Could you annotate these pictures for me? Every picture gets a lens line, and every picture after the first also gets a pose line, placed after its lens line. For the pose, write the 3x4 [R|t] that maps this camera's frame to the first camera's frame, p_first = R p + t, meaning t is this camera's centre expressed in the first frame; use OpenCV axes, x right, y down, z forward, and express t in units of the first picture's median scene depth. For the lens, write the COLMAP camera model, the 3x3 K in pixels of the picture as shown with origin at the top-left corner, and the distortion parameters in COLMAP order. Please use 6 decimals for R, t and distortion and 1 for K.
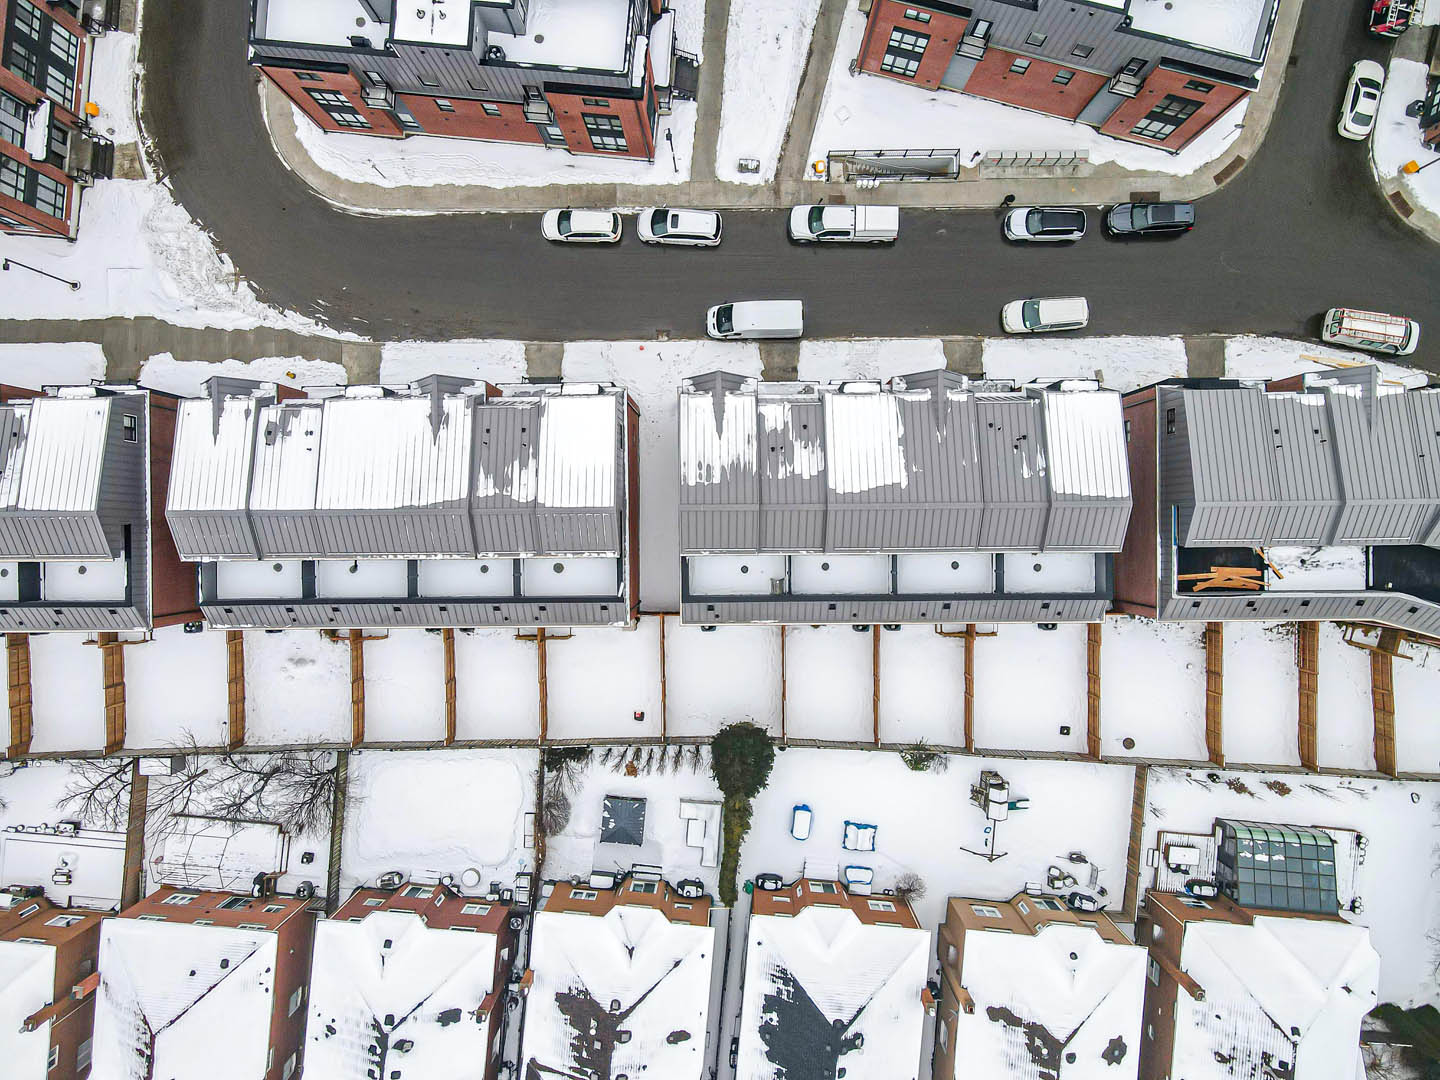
lens RADIAL K [[1041.9, 0, 717.5], [0, 1041.9, 541.4], [0, 0, 1]] dist [0.009812, 0.015581]
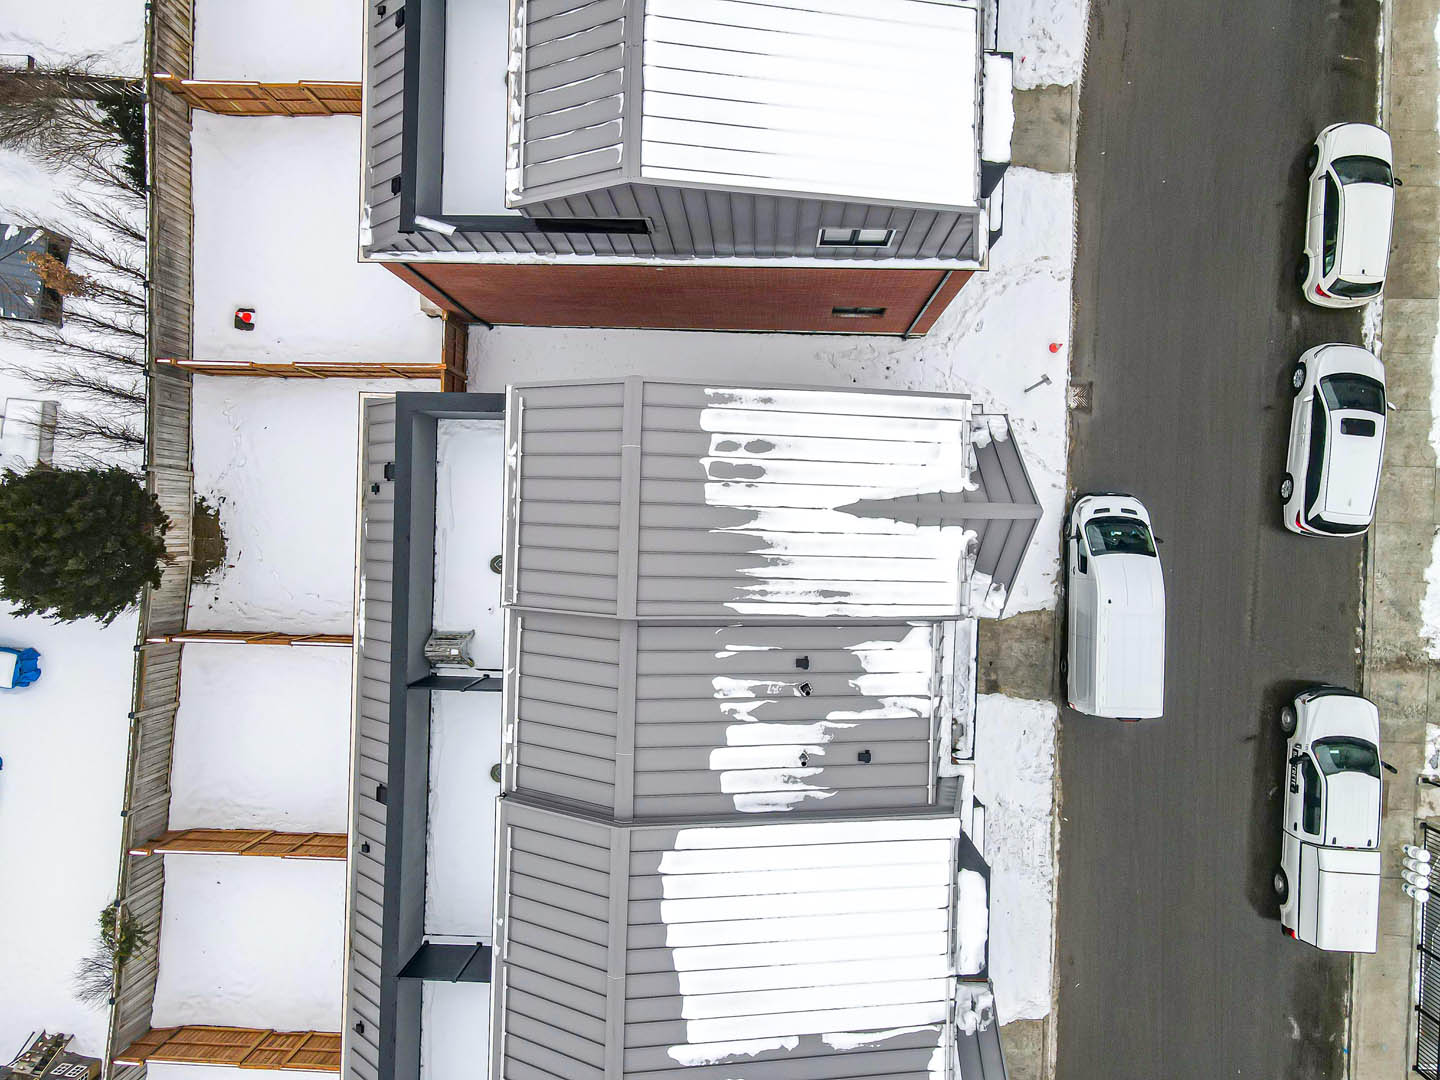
lens RADIAL K [[1041.9, 0, 721.6], [0, 1041.9, 543.4], [0, 0, 1]] dist [0.009812, 0.015581]
pose [[-0.034244, 0.999172, 0.021968, 0.006230], [-0.998999, -0.034854, 0.028032, -0.059703], [0.028774, -0.020986, 0.999366, 0.560003]]
